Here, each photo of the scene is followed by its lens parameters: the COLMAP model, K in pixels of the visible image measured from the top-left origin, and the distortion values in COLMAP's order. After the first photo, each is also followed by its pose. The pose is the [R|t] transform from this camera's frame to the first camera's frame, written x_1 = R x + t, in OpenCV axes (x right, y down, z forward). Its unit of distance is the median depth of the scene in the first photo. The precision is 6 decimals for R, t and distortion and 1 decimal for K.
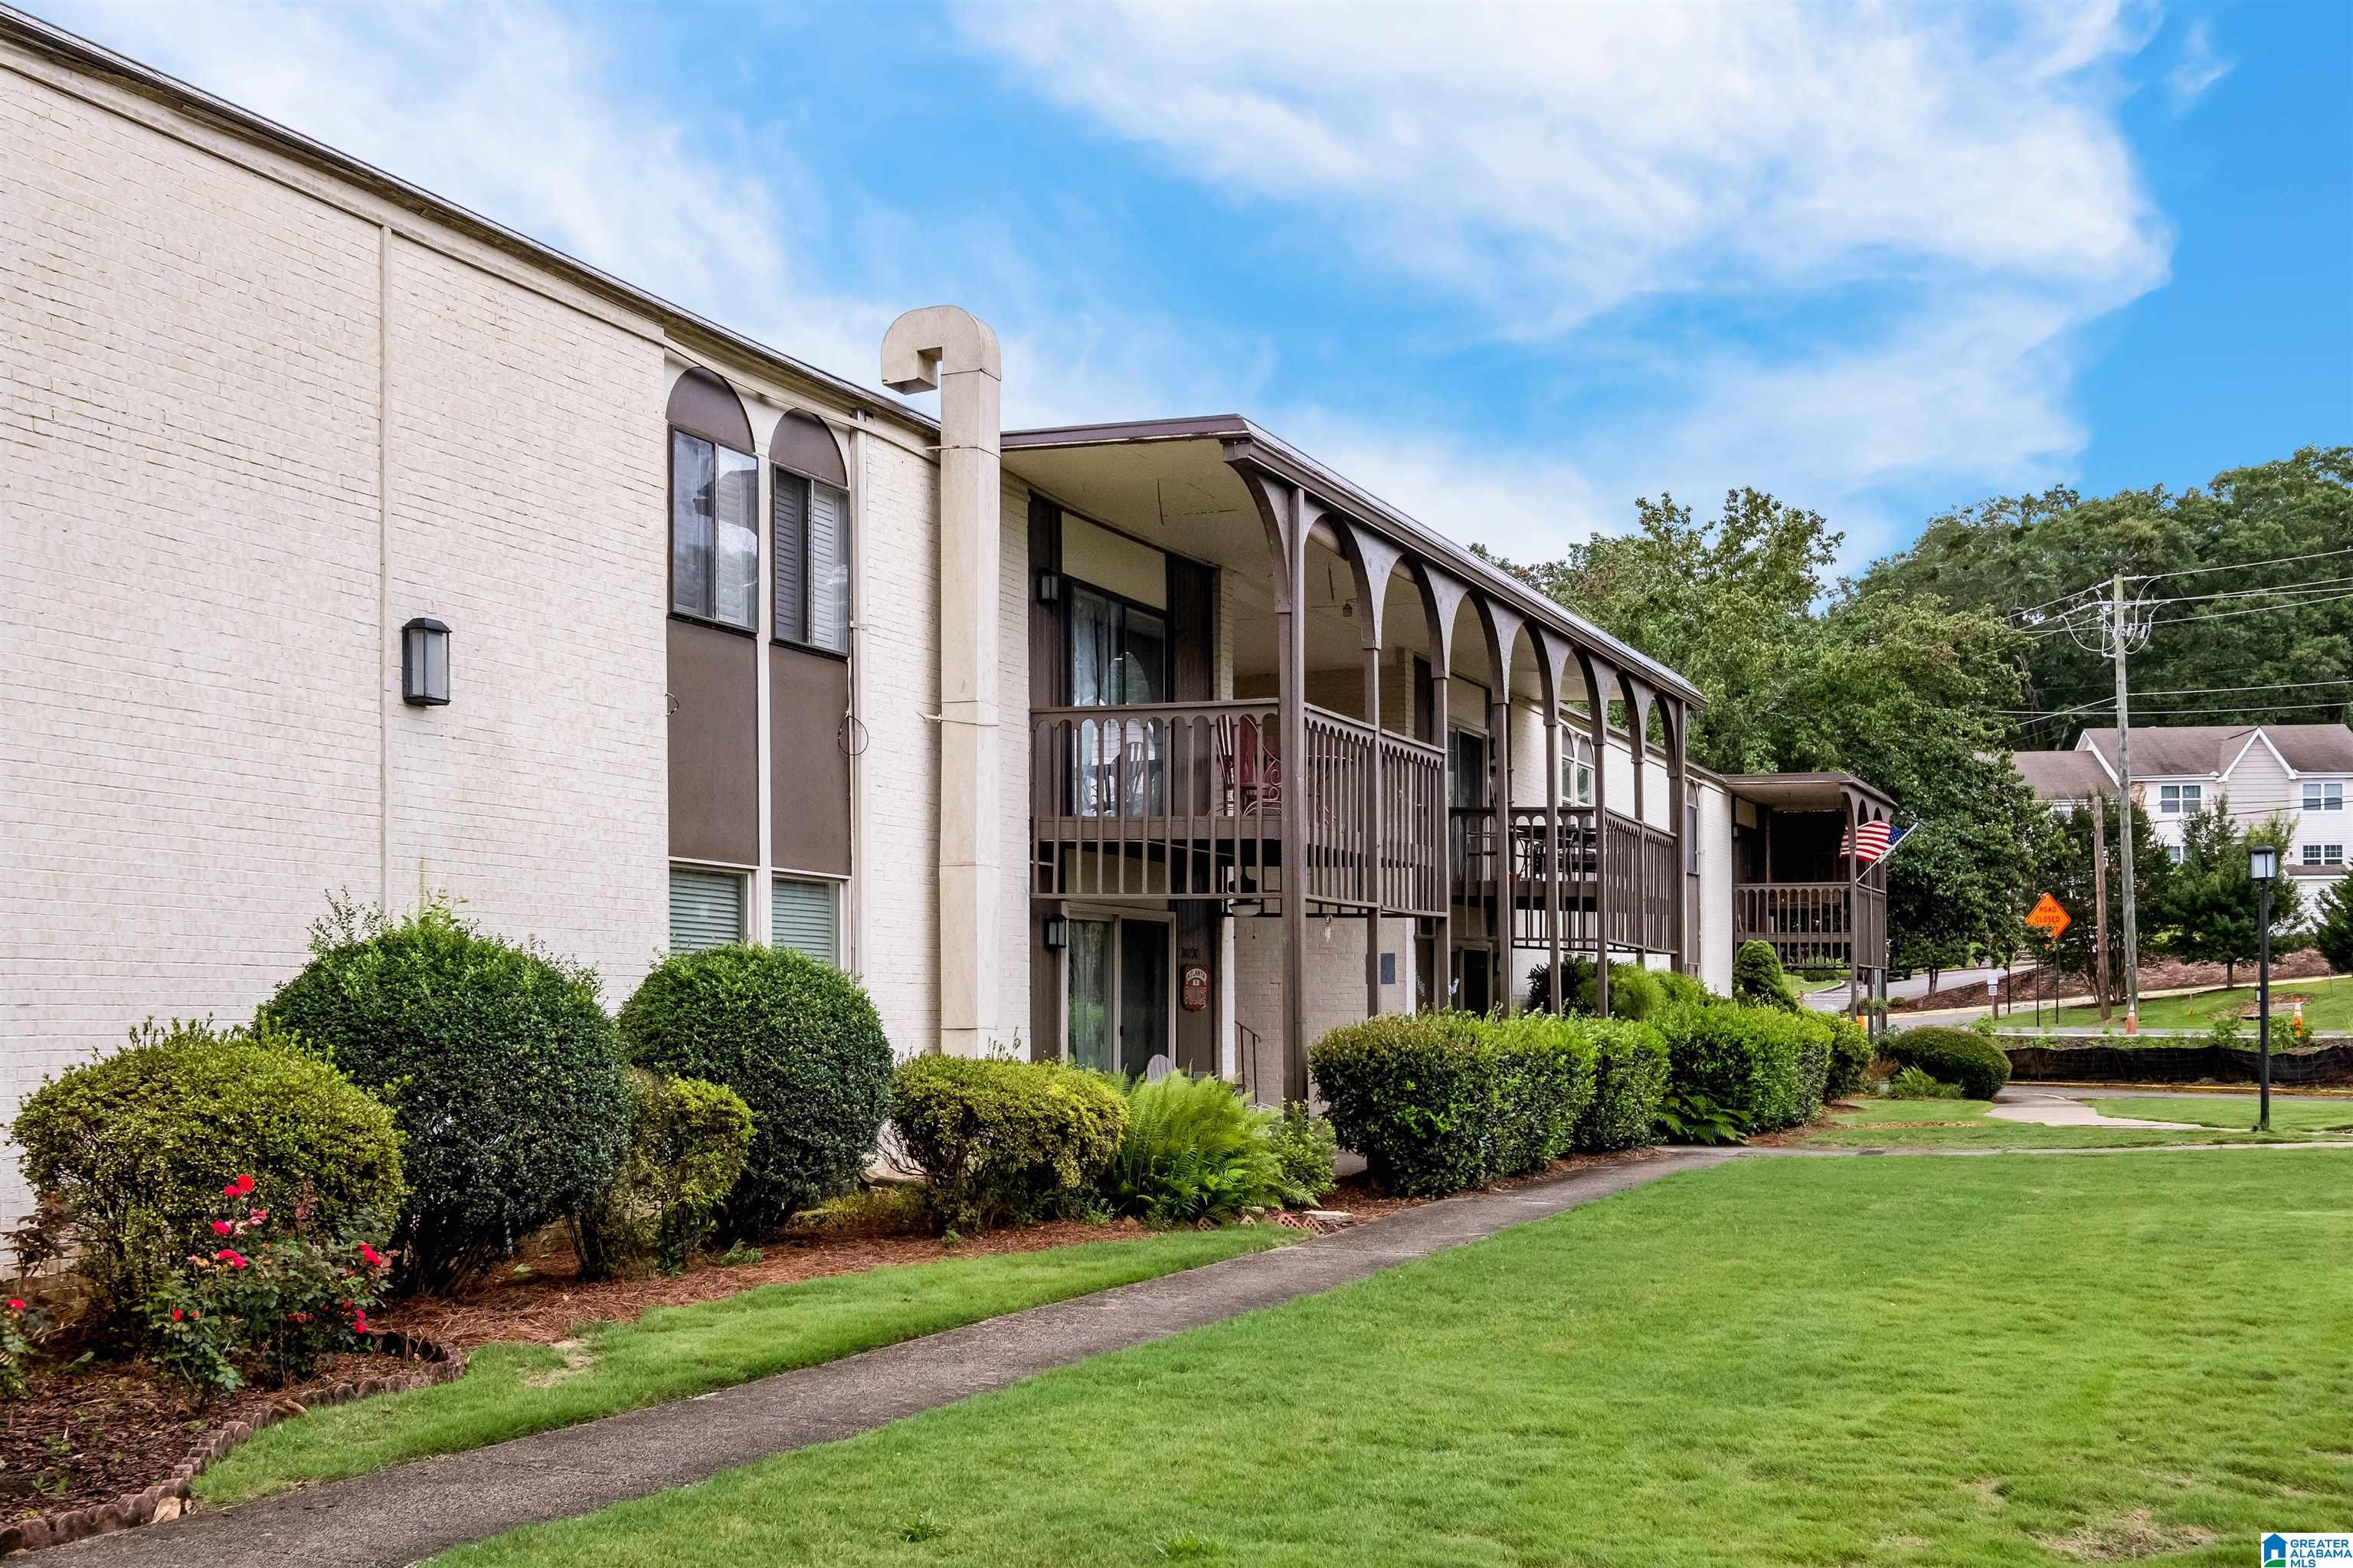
lens RADIAL K [[2442.3, 0, 1176.5], [0, 2442.3, 784.0], [0, 0, 1]] dist [0.000846, 0.007016]
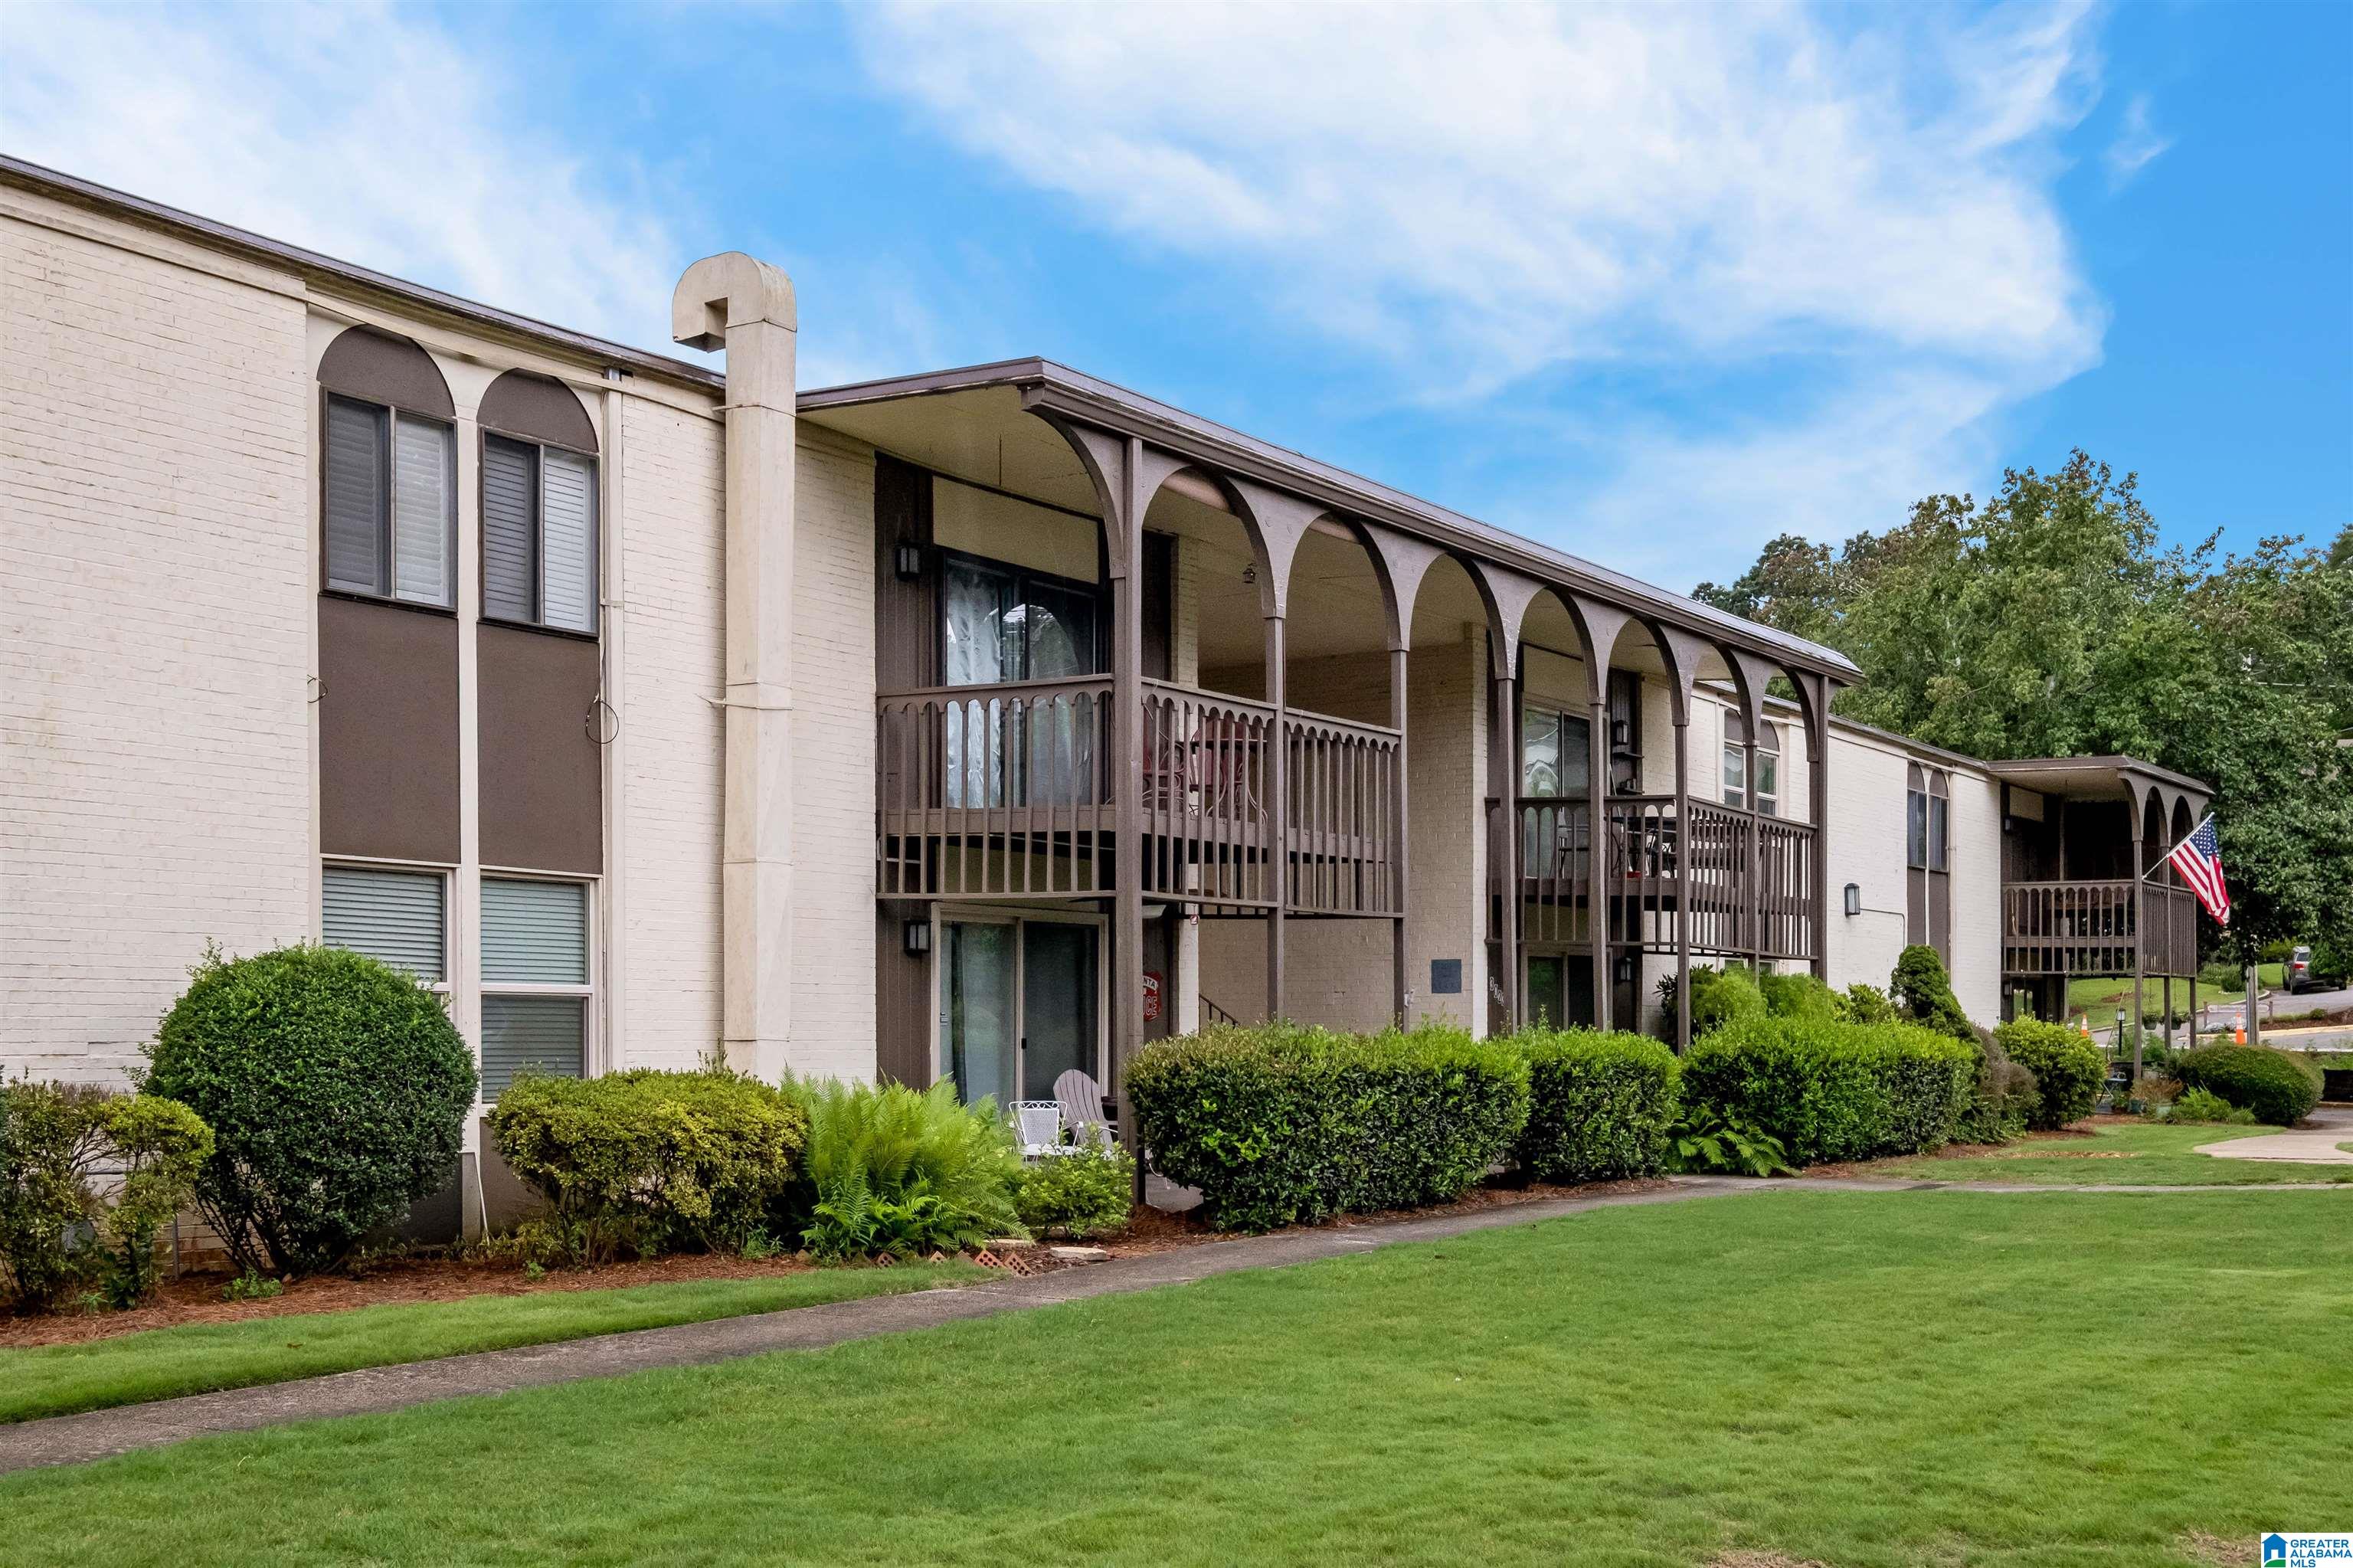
lens RADIAL K [[2482.2, 0, 1172.8], [0, 2482.2, 833.7], [0, 0, 1]] dist [-0.000510, 0.027639]
pose [[0.983093, -0.009719, -0.182850, 0.228820], [0.012998, 0.999775, 0.016743, 0.008703], [0.182646, -0.018837, 0.982998, 0.106560]]
